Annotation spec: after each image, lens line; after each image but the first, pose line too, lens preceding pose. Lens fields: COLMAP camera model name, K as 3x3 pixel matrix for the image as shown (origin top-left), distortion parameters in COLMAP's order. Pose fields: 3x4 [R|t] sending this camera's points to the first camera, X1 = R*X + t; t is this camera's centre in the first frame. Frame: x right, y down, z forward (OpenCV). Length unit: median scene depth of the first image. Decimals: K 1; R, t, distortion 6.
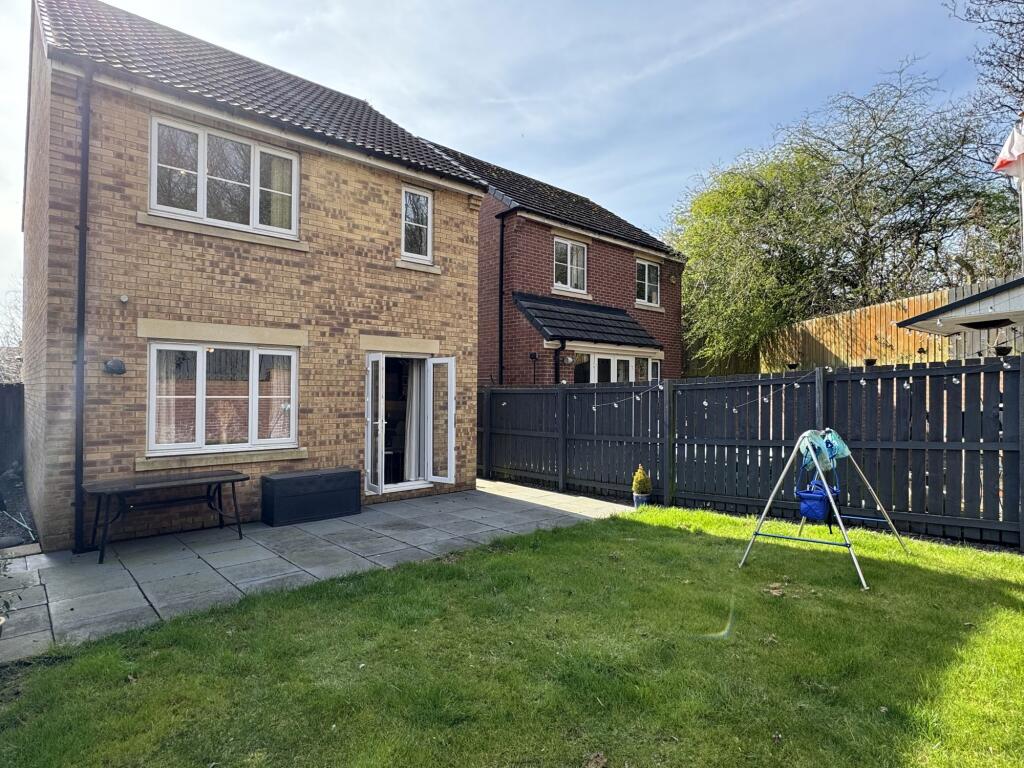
lens RADIAL K [[561.5, 0, 512.0], [0, 561.5, 384.0], [0, 0, 1]] dist [-0.002592, -0.000553]
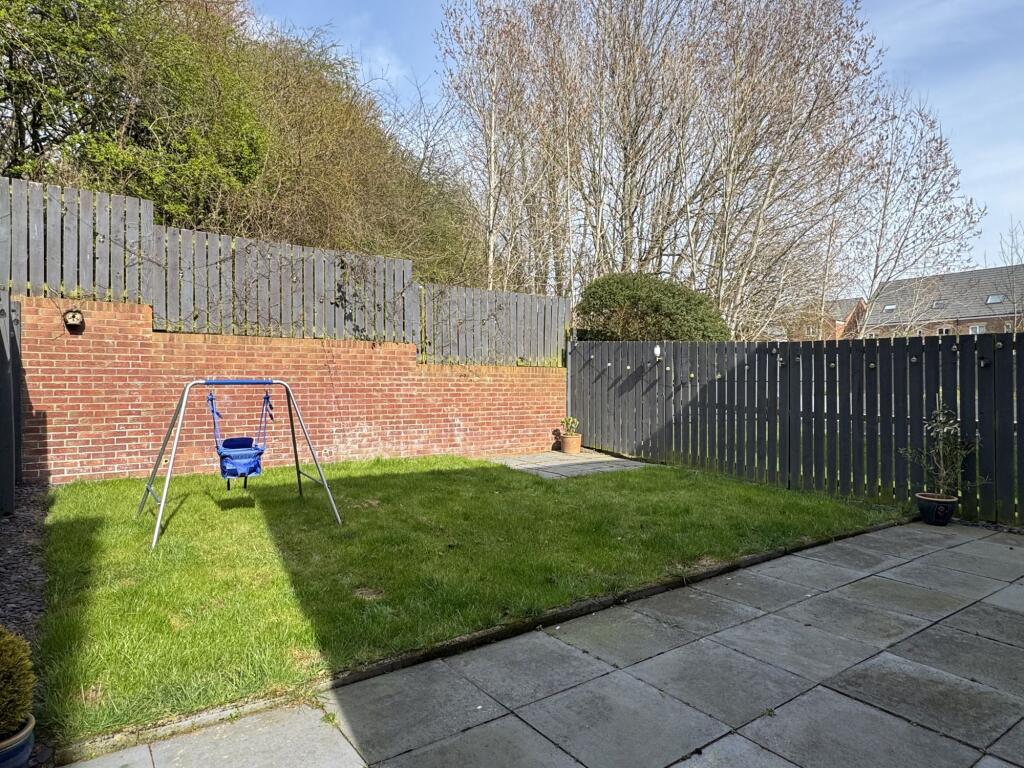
lens RADIAL K [[620.9, 0, 512.0], [0, 620.9, 384.0], [0, 0, 1]] dist [-0.000170, 0.000663]
pose [[-0.992975, -0.002592, 0.118299, 0.000659], [-0.004249, 0.999896, -0.013755, 0.064092], [-0.118251, -0.014161, -0.992883, 1.243209]]
